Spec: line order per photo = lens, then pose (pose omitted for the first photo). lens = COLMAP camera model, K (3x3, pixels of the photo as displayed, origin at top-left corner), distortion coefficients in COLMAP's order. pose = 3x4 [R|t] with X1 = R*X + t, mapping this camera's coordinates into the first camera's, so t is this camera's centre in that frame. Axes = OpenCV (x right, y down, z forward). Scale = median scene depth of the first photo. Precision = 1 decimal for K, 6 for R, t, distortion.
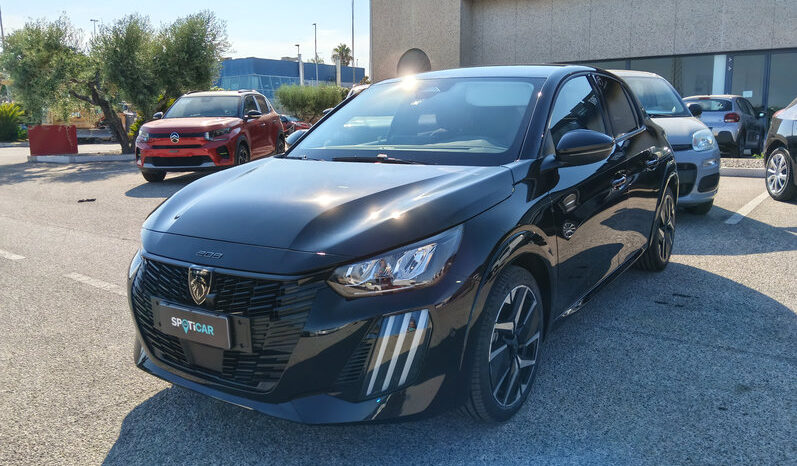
lens RADIAL K [[649.1, 0, 397.3], [0, 649.1, 232.3], [0, 0, 1]] dist [0.068273, -0.160432]
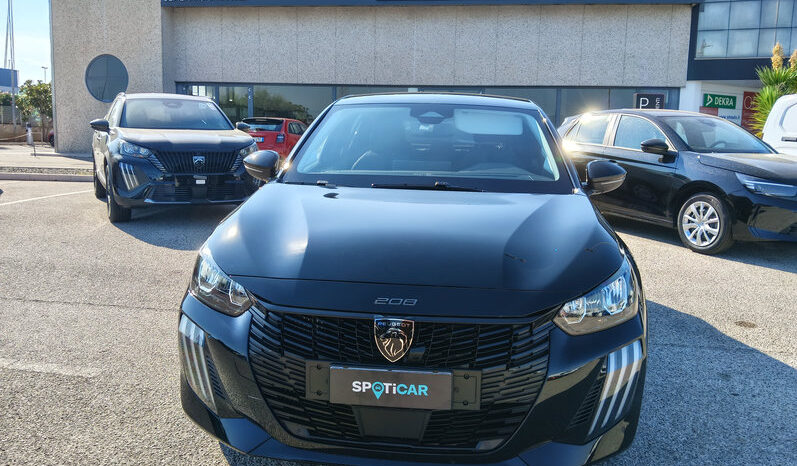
lens RADIAL K [[649.1, 0, 397.4], [0, 649.1, 231.0], [0, 0, 1]] dist [0.068273, -0.160432]
pose [[0.880549, -0.030275, 0.472986, -0.642661], [0.043752, 0.998889, -0.017515, -0.040650], [-0.471930, 0.036117, 0.880896, 0.231513]]
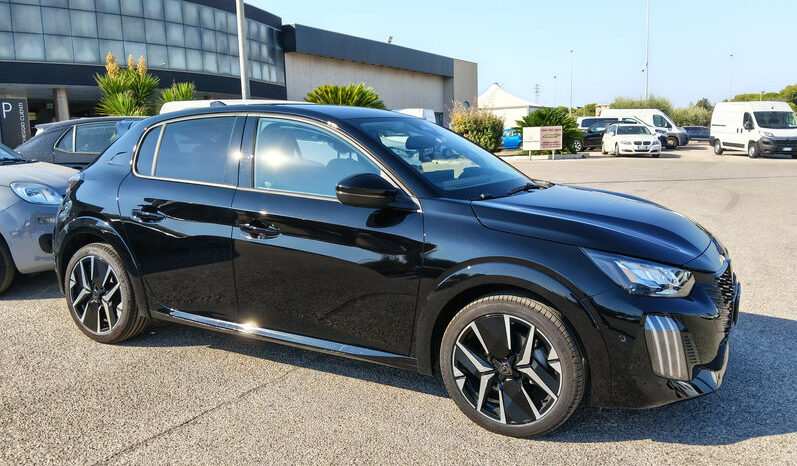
lens RADIAL K [[649.1, 0, 394.7], [0, 649.1, 234.9], [0, 0, 1]] dist [0.068273, -0.160432]
pose [[-0.110992, -0.126409, 0.985749, -1.411396], [0.197860, 0.969211, 0.146567, -0.298637], [-0.973926, 0.211308, -0.082564, 1.628806]]
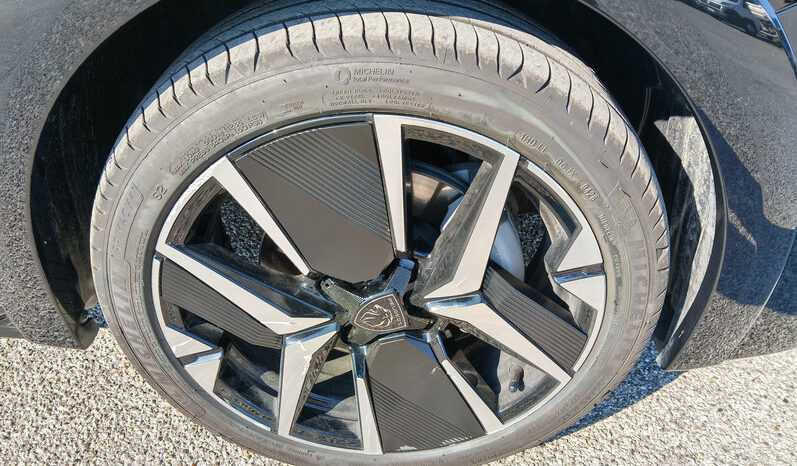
lens RADIAL K [[649.1, 0, 393.1], [0, 649.1, 230.5], [0, 0, 1]] dist [0.068273, -0.160432]
pose [[-0.543098, -0.492589, 0.680001, -0.553544], [0.139732, 0.745531, 0.651659, -0.089555], [-0.827961, 0.448932, -0.336065, 1.477031]]
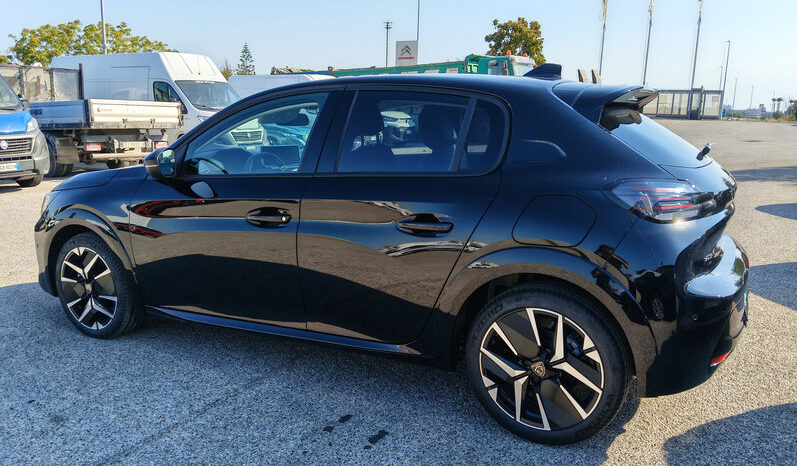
lens RADIAL K [[649.1, 0, 410.8], [0, 649.1, 238.7], [0, 0, 1]] dist [0.068273, -0.160432]
pose [[0.106205, 0.220230, -0.969649, 1.665604], [-0.194071, 0.961002, 0.197009, -0.361544], [0.975222, 0.167257, 0.144803, 1.499336]]
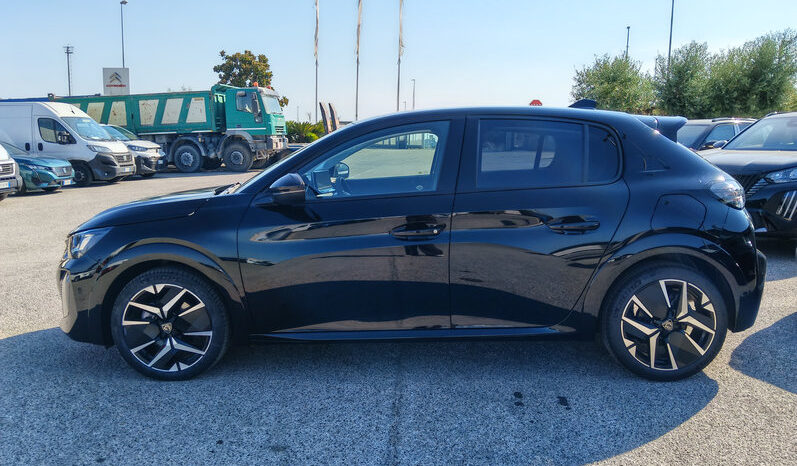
lens RADIAL K [[649.1, 0, 396.7], [0, 649.1, 233.9], [0, 0, 1]] dist [0.068273, -0.160432]
pose [[0.534882, 0.145117, -0.832372, 1.554741], [-0.169860, 0.983496, 0.062313, -0.184002], [0.827677, 0.108057, 0.550704, 0.646092]]
